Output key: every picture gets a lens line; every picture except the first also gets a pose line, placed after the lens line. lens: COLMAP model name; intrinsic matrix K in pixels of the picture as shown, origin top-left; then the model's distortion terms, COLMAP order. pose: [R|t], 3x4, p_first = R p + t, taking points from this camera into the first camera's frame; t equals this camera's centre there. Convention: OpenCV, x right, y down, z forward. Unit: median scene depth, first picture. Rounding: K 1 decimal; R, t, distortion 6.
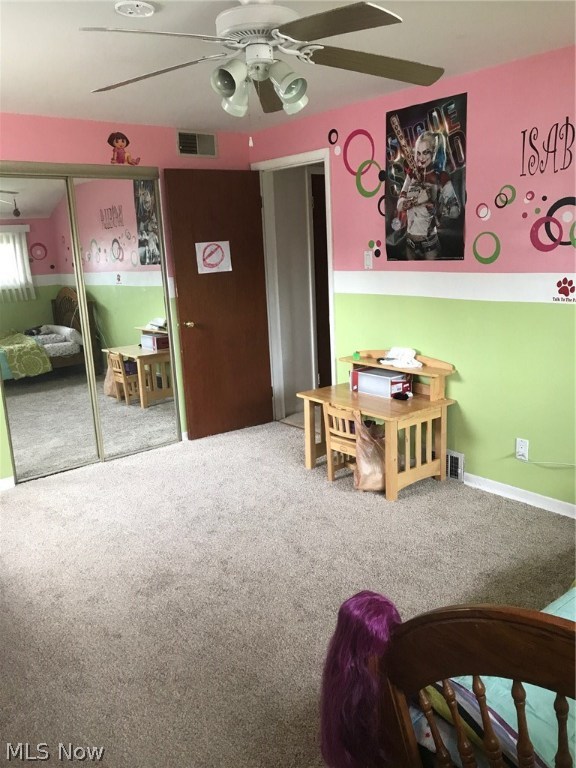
lens RADIAL K [[631.7, 0, 290.4], [0, 631.7, 382.4], [0, 0, 1]] dist [0.005570, -0.002052]
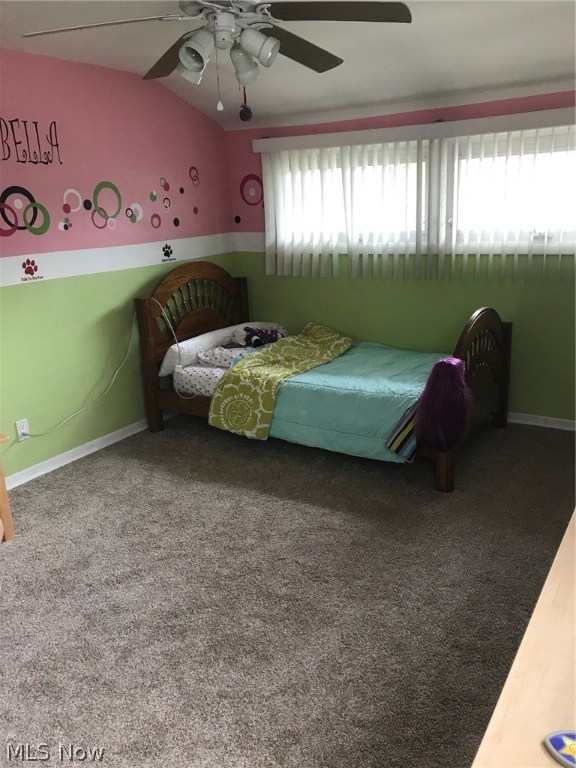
lens RADIAL K [[631.7, 0, 290.5], [0, 631.7, 385.6], [0, 0, 1]] dist [0.005570, -0.002052]
pose [[-0.313480, -0.217869, 0.924264, -0.790143], [0.257572, 0.917326, 0.303593, -0.179767], [-0.913995, 0.333235, -0.231446, 0.908405]]
